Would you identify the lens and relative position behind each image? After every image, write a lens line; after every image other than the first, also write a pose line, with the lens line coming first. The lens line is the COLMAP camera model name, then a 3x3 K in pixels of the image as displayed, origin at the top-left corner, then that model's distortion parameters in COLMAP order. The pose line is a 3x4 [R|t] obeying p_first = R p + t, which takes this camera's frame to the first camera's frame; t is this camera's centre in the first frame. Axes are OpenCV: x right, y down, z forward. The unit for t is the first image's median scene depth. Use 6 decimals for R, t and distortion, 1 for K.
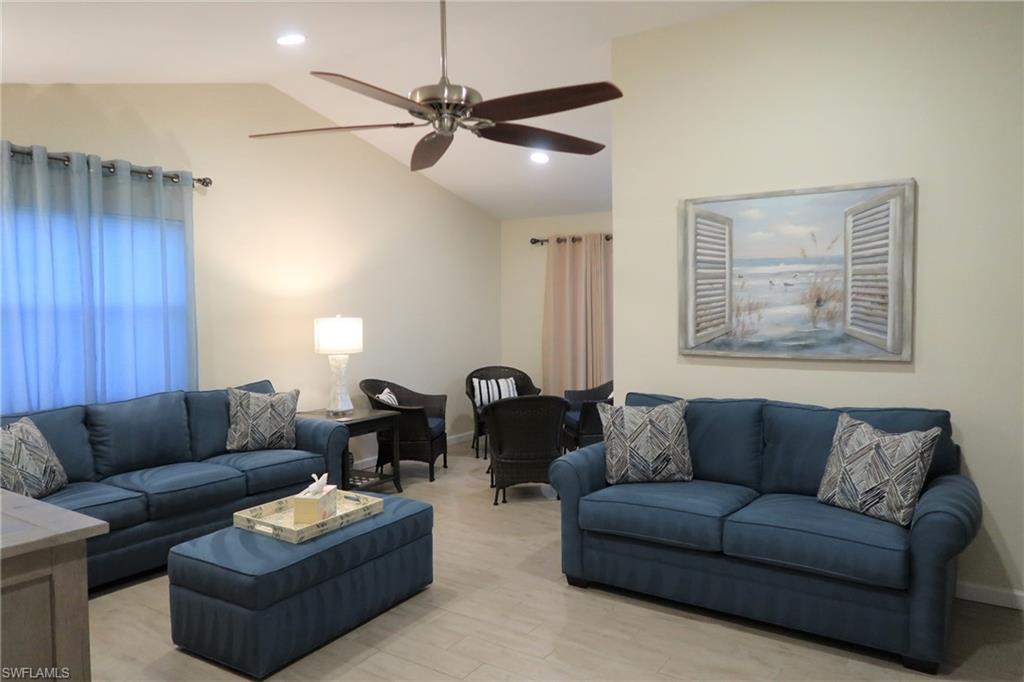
lens RADIAL K [[719.6, 0, 512.0], [0, 719.6, 341.0], [0, 0, 1]] dist [-0.004133, -0.001345]
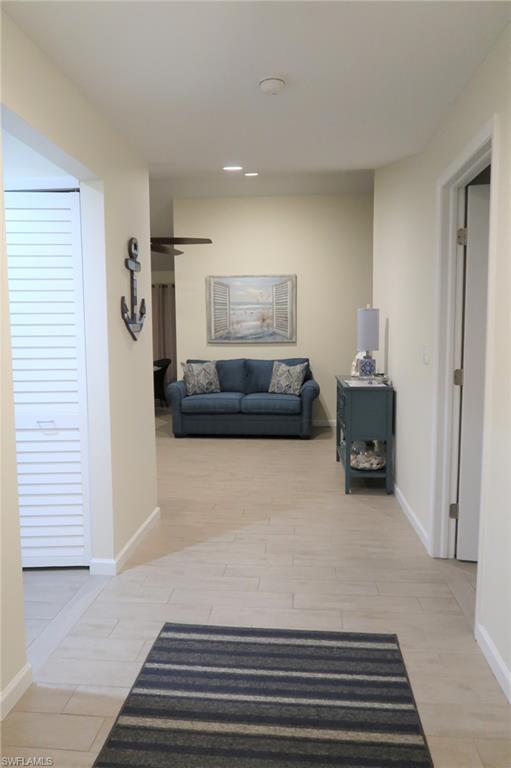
lens RADIAL K [[539.7, 0, 255.5], [0, 539.7, 384.0], [0, 0, 1]] dist [-0.004133, -0.001345]
pose [[0.878530, -0.046543, 0.475414, -0.526152], [0.024502, 0.998323, 0.052457, 0.072643], [-0.477058, -0.034436, 0.878197, -0.686167]]
